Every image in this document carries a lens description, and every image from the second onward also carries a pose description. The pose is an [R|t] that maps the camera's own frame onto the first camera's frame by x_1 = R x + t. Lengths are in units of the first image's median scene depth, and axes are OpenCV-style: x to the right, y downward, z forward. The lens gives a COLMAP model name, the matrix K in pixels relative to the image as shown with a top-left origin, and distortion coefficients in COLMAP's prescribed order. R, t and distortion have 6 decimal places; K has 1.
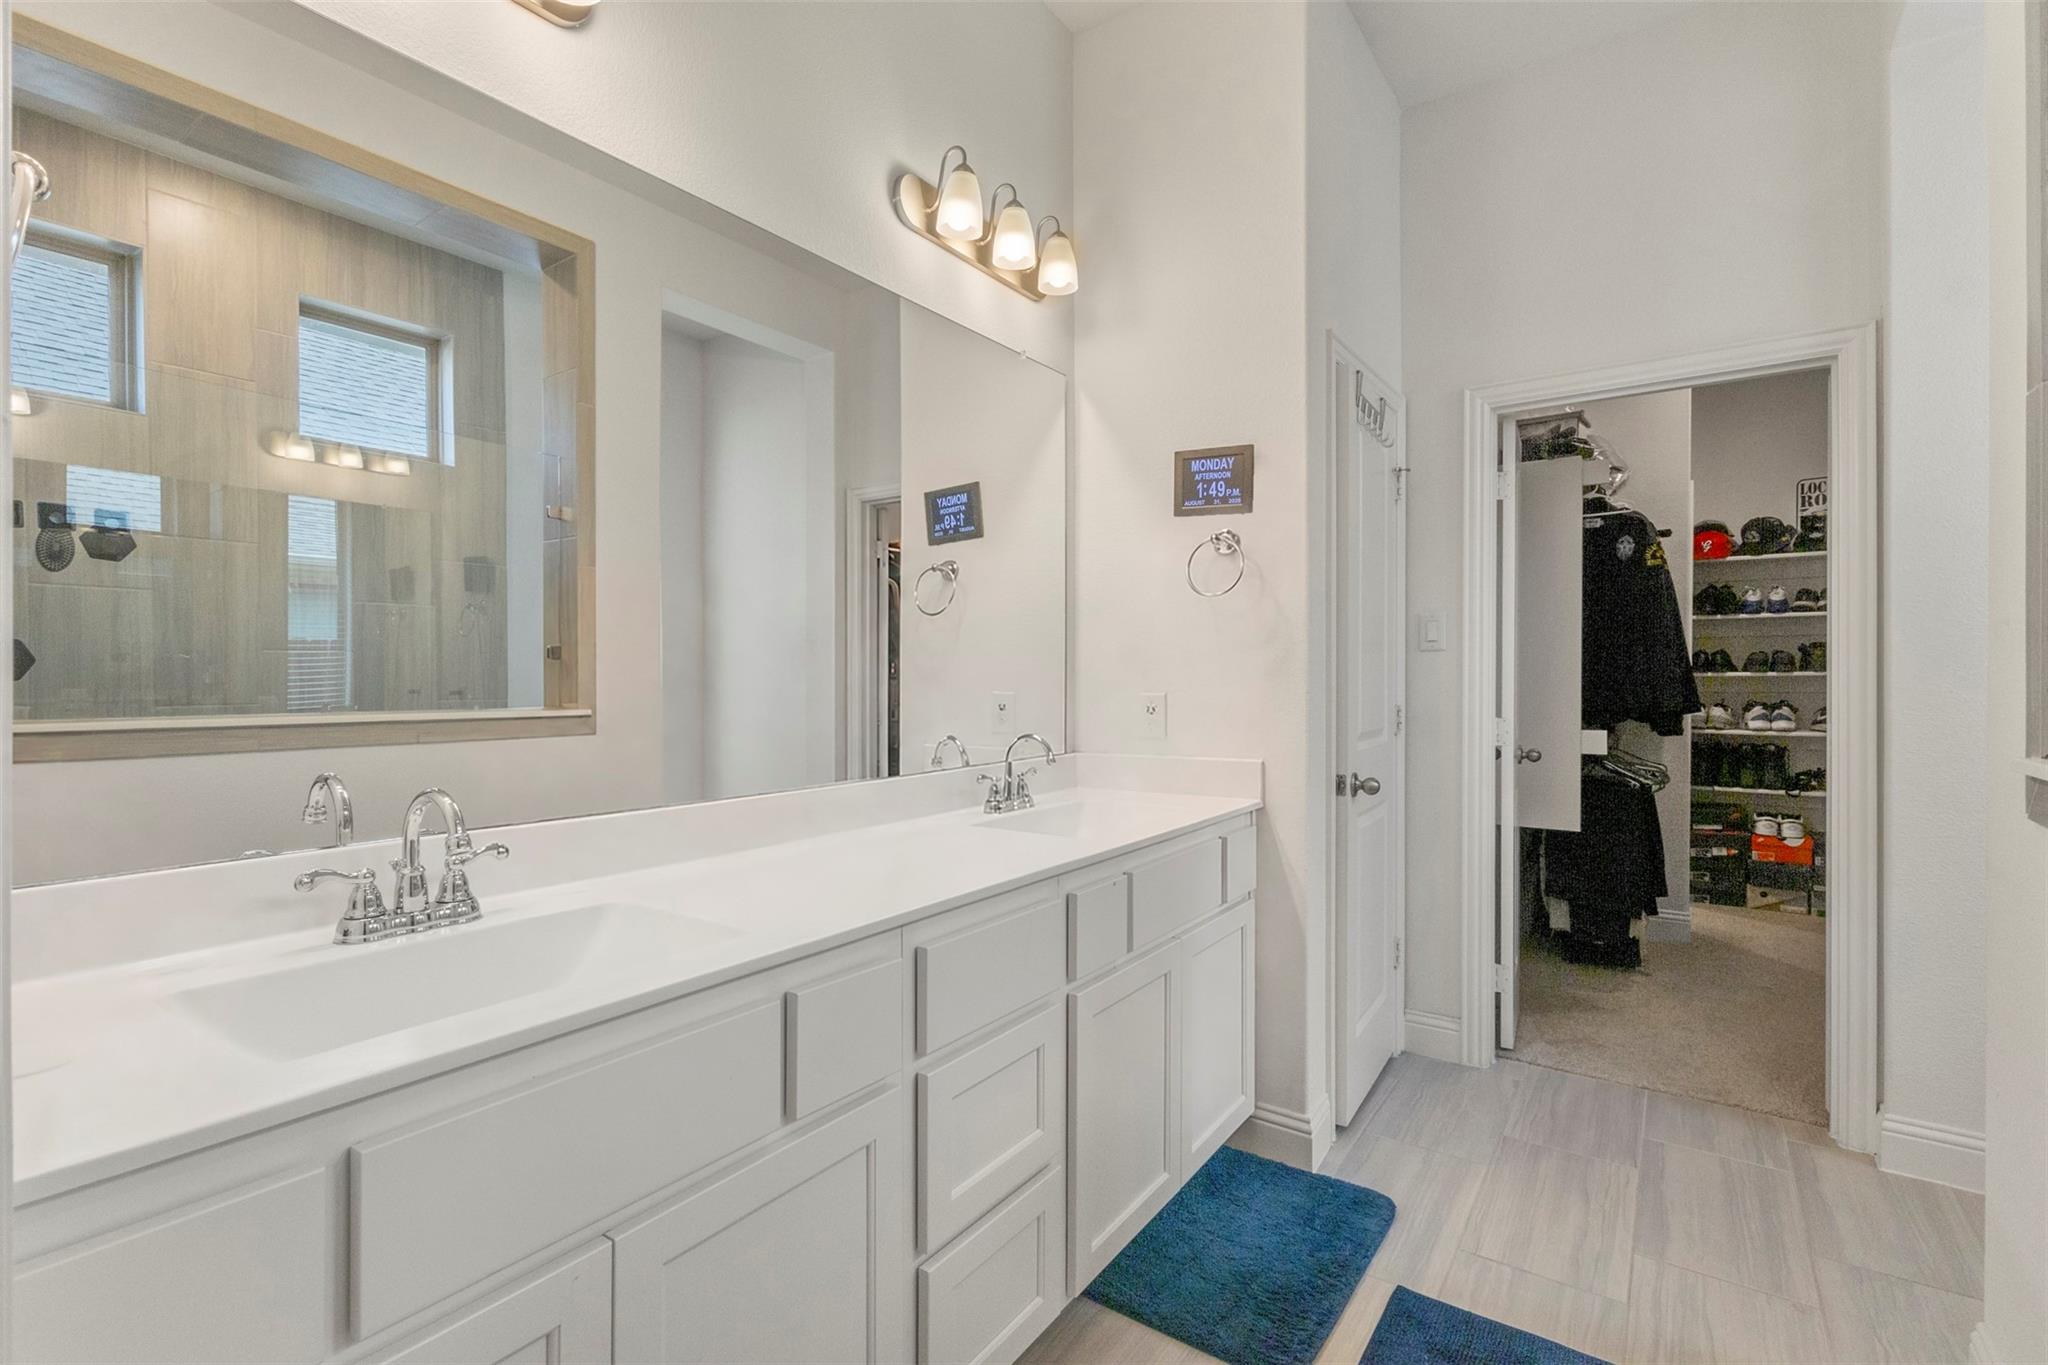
lens RADIAL K [[933.2, 0, 1025.3], [0, 933.2, 678.1], [0, 0, 1]] dist [-0.000909, 0.001120]
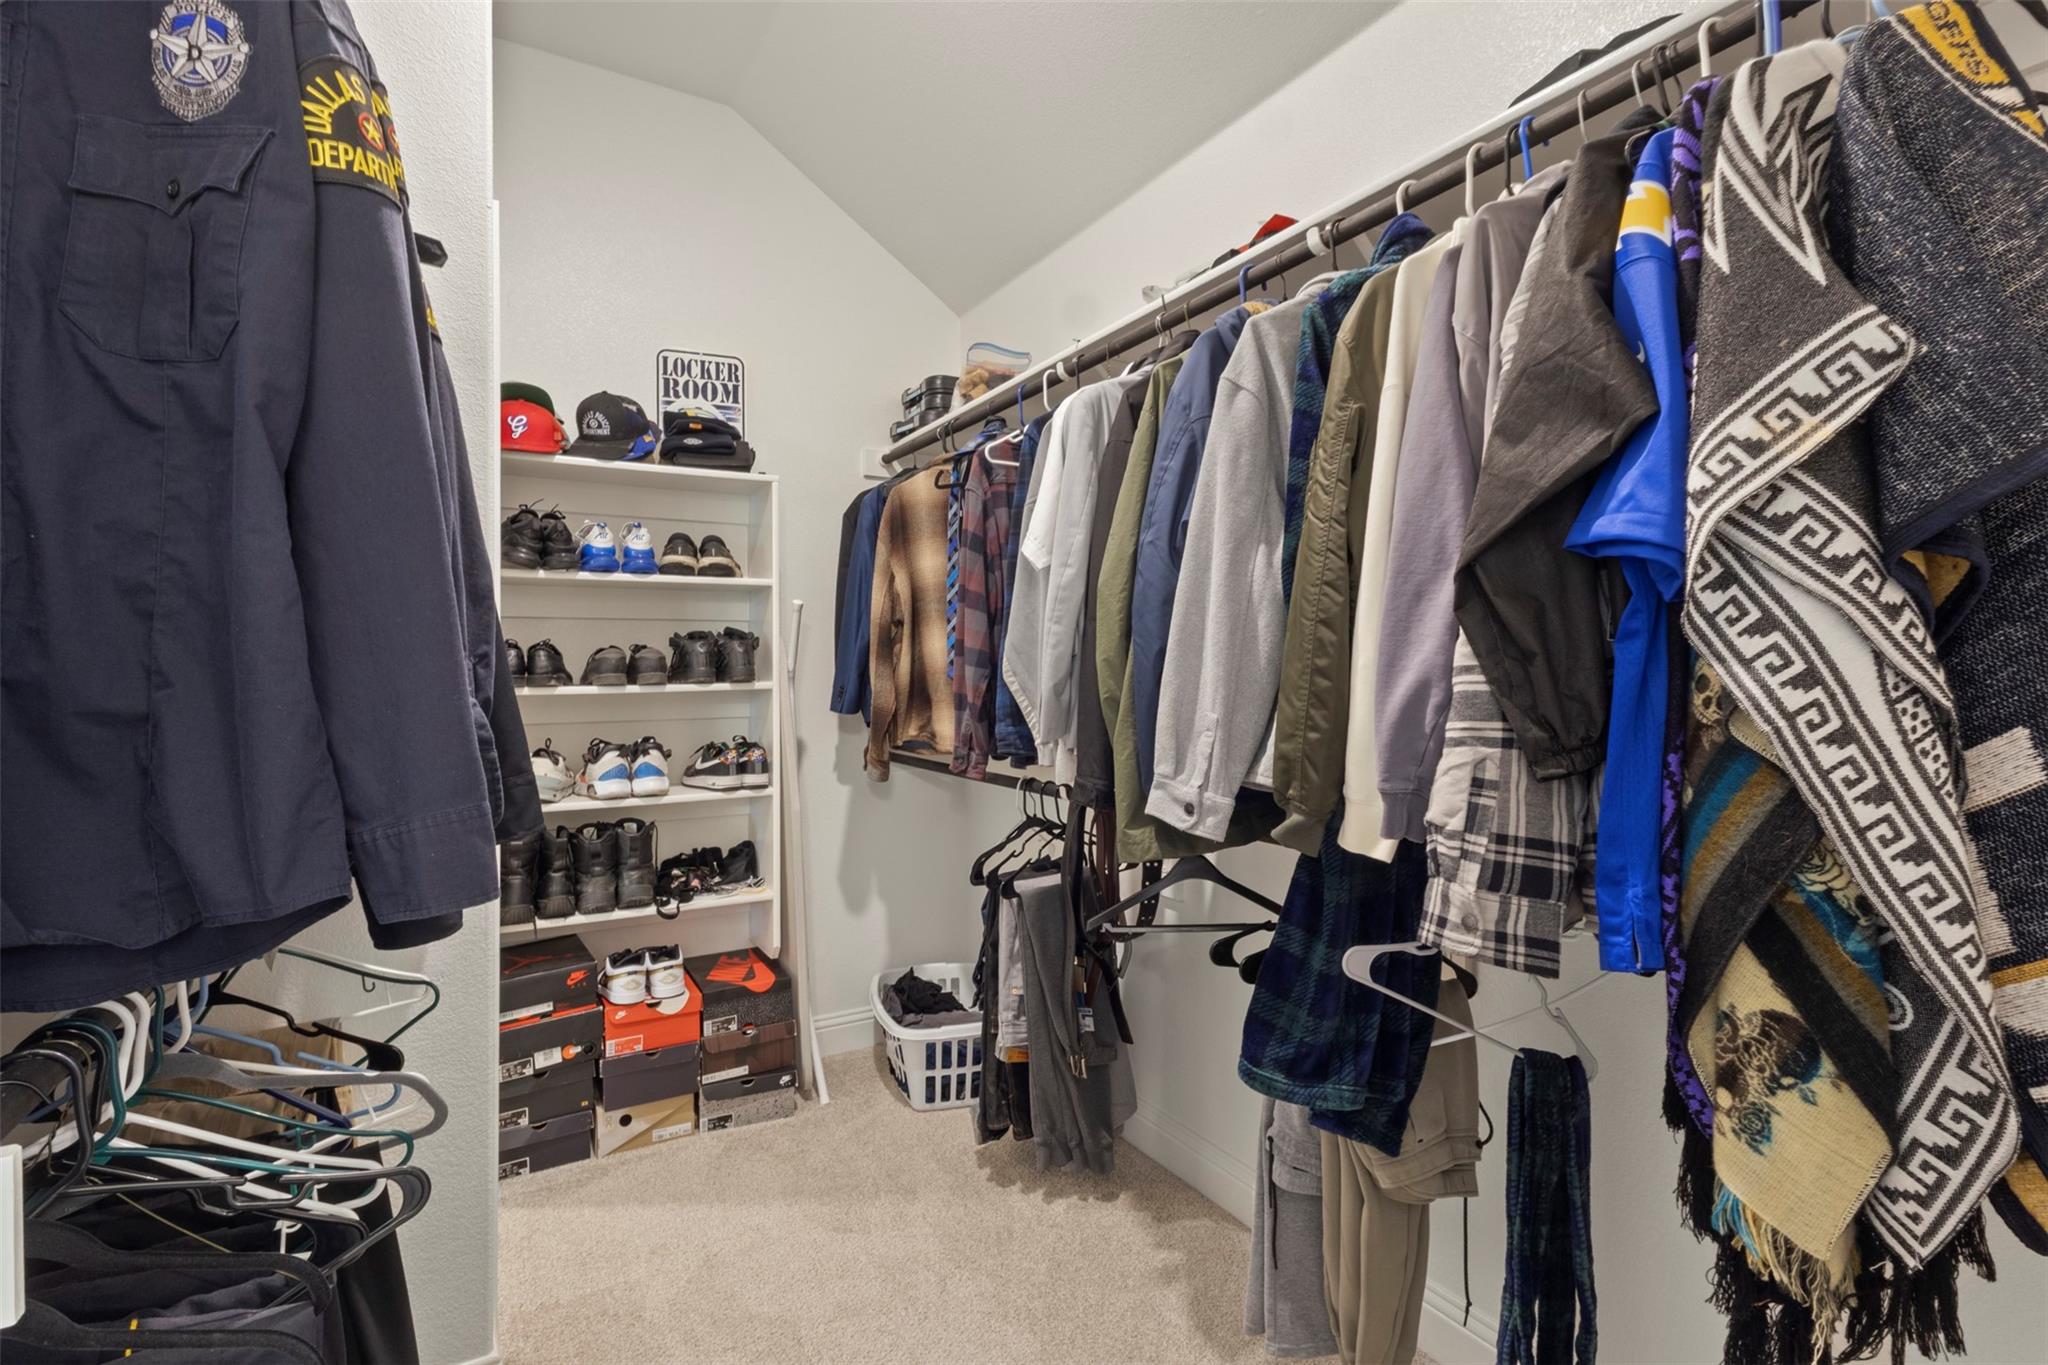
lens RADIAL K [[933.2, 0, 1002.7], [0, 933.2, 672.9], [0, 0, 1]] dist [-0.000909, 0.001120]
pose [[0.419351, -0.007431, 0.907794, 0.403729], [0.005106, 0.999970, 0.005827, -0.015354], [-0.907810, 0.002191, 0.419377, 0.581002]]
